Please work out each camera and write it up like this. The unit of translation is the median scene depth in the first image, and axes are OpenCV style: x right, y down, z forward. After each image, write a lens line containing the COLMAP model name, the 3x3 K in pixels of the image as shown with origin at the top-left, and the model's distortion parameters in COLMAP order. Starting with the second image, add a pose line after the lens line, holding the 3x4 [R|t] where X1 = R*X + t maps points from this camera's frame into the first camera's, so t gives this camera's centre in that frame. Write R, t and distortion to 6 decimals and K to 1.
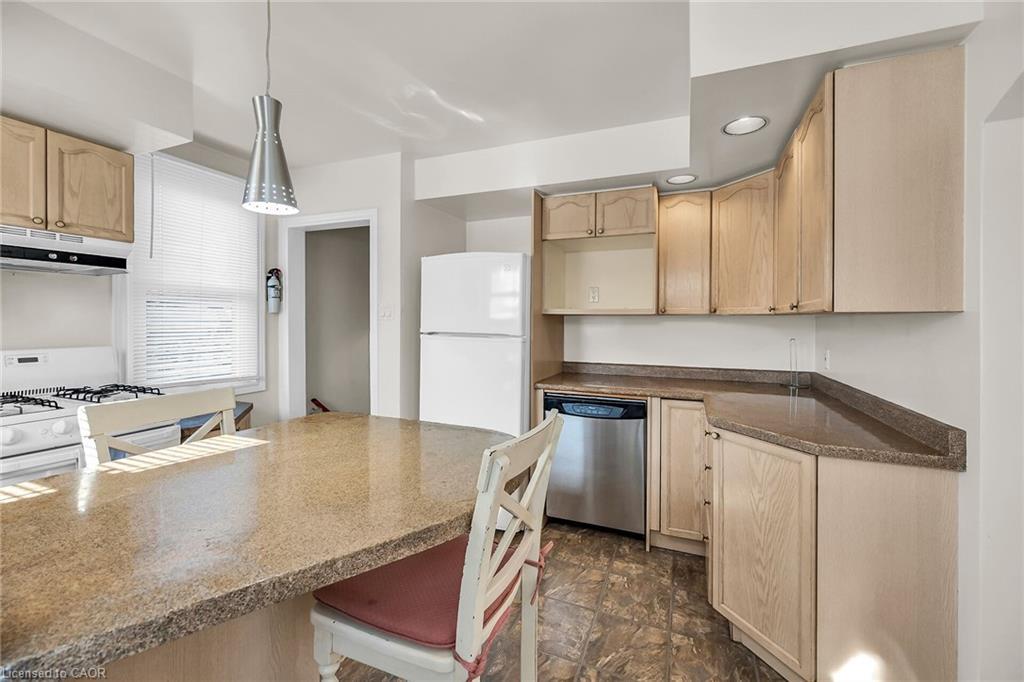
lens RADIAL K [[402.5, 0, 542.4], [0, 402.5, 327.1], [0, 0, 1]] dist [-0.001217, -0.000061]
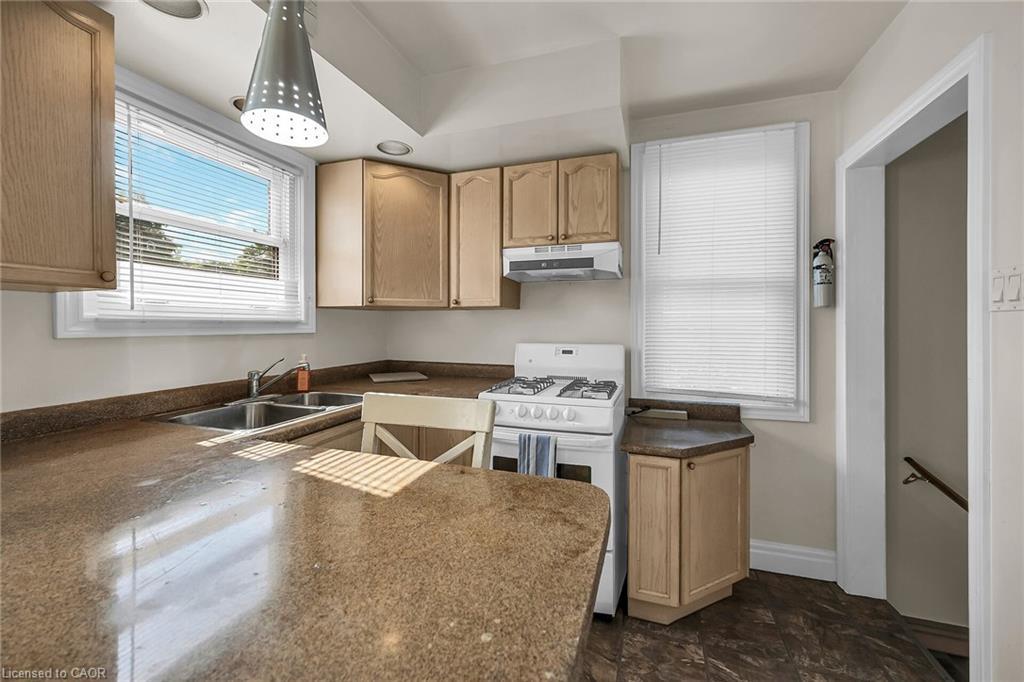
lens RADIAL K [[409.7, 0, 507.9], [0, 409.7, 324.3], [0, 0, 1]] dist [-0.000762, 0.000243]
pose [[0.022007, -0.003991, -0.999750, -0.011982], [-0.012428, 0.999914, -0.004265, 0.002607], [0.999681, 0.012518, 0.021956, 0.543202]]
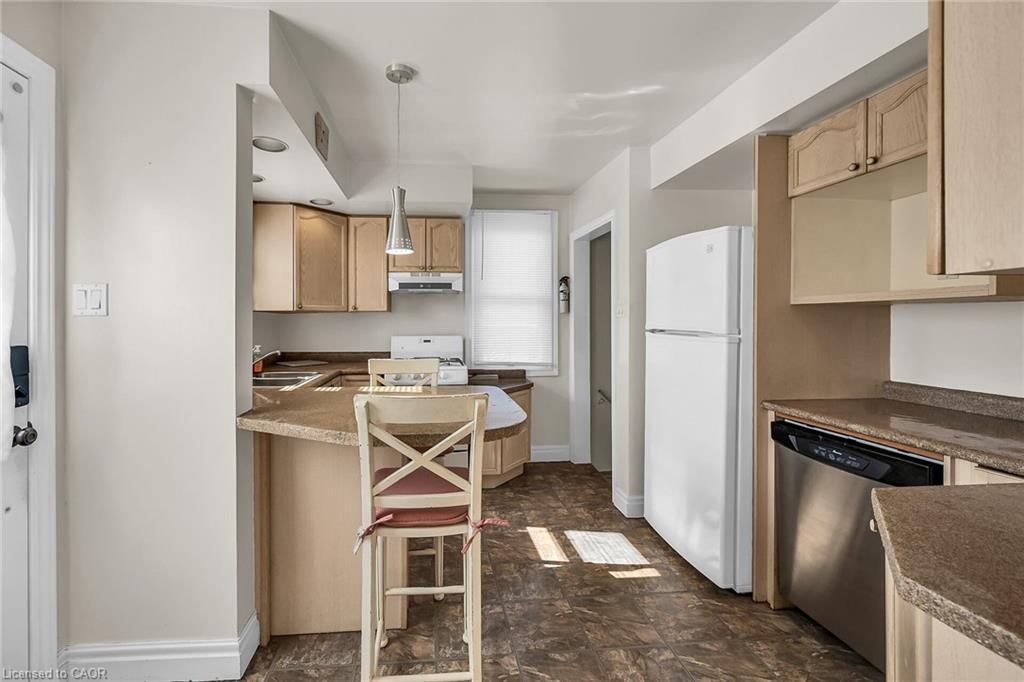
lens RADIAL K [[442.6, 0, 465.6], [0, 442.6, 326.8], [0, 0, 1]] dist [0.001117, 0.000087]
pose [[0.434902, 0.001828, -0.900476, 0.466877], [-0.005007, 0.999987, -0.000388, 0.009501], [0.900464, 0.004678, 0.434906, 0.175940]]
